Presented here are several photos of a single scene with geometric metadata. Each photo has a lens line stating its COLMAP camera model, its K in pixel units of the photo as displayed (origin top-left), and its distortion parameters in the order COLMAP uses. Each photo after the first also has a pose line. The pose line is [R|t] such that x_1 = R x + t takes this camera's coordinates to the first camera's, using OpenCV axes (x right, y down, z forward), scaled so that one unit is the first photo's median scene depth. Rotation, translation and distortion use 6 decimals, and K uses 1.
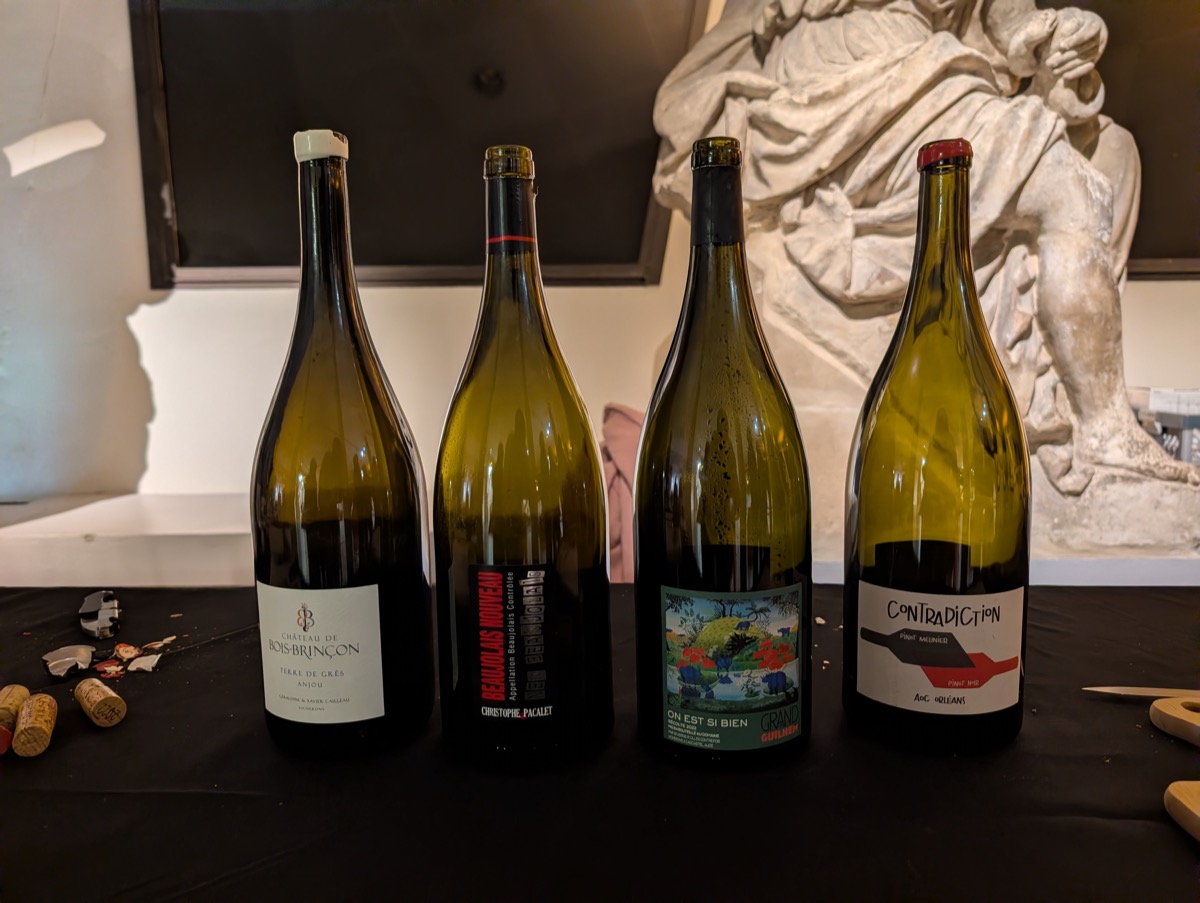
lens RADIAL K [[897.4, 0, 598.6], [0, 897.4, 454.8], [0, 0, 1]] dist [0.010111, 0.006579]
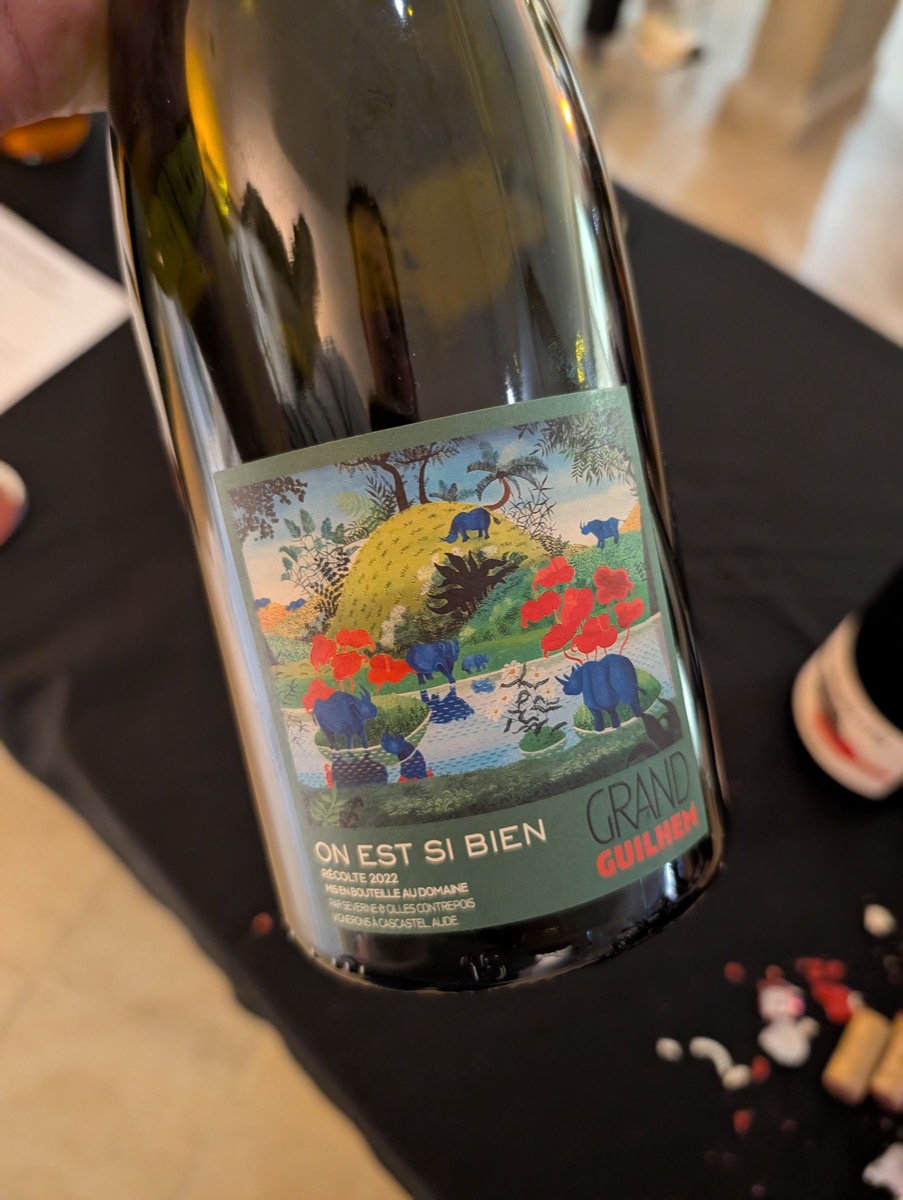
lens RADIAL K [[897.4, 0, 451.1], [0, 897.4, 604.0], [0, 0, 1]] dist [0.010111, 0.006579]
pose [[0.980626, -0.190660, 0.044965, 0.133876], [0.191488, 0.981383, -0.014829, 0.218218], [-0.041300, 0.023152, 0.998879, 0.680830]]
